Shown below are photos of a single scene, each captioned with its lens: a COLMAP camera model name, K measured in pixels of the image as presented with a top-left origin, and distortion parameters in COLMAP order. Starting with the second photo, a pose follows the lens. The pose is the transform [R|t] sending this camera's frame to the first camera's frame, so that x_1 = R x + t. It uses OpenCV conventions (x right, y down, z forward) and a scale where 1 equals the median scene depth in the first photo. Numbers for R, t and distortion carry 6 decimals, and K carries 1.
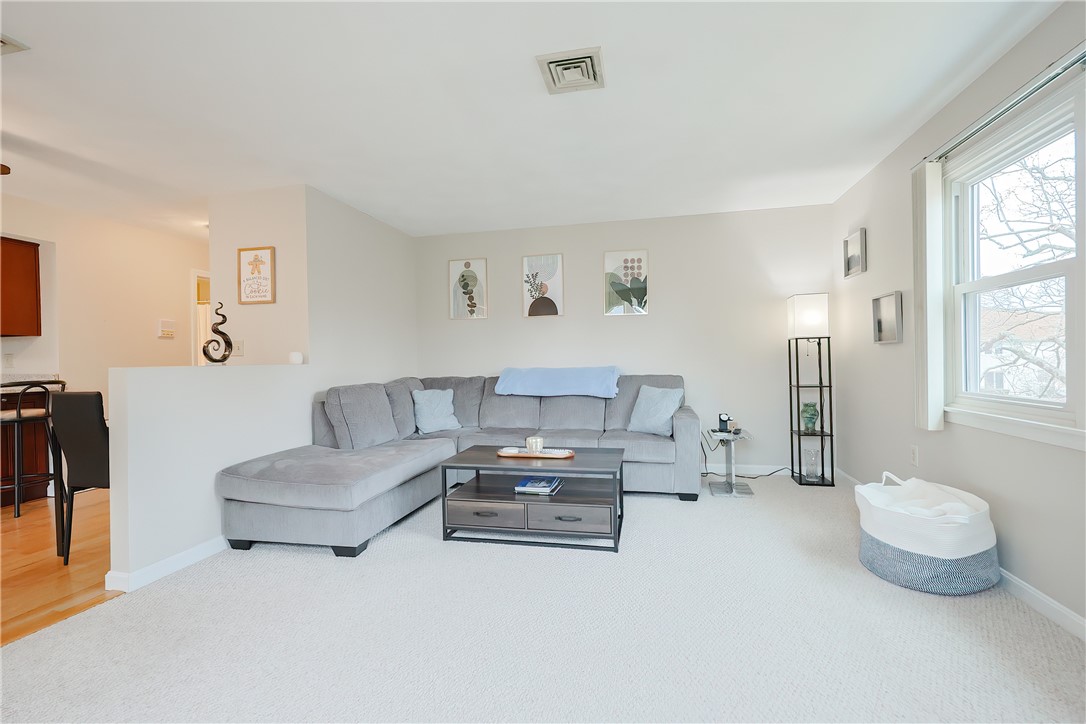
lens RADIAL K [[449.8, 0, 543.0], [0, 449.8, 362.0], [0, 0, 1]] dist [-0.015394, -0.000079]
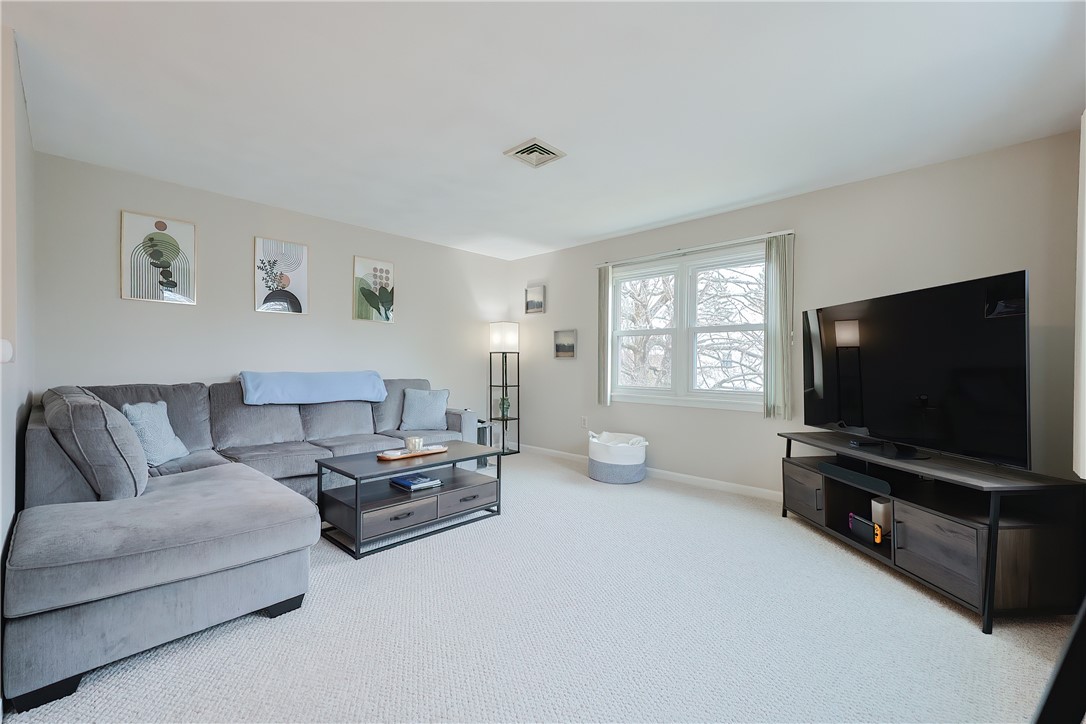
lens RADIAL K [[461.1, 0, 550.0], [0, 461.1, 360.0], [0, 0, 1]] dist [0.002206, 0.000119]
pose [[0.501927, 0.029722, 0.864399, -0.576674], [-0.012821, 0.999555, -0.026925, 0.008066], [-0.864815, 0.002432, 0.502085, 0.127747]]
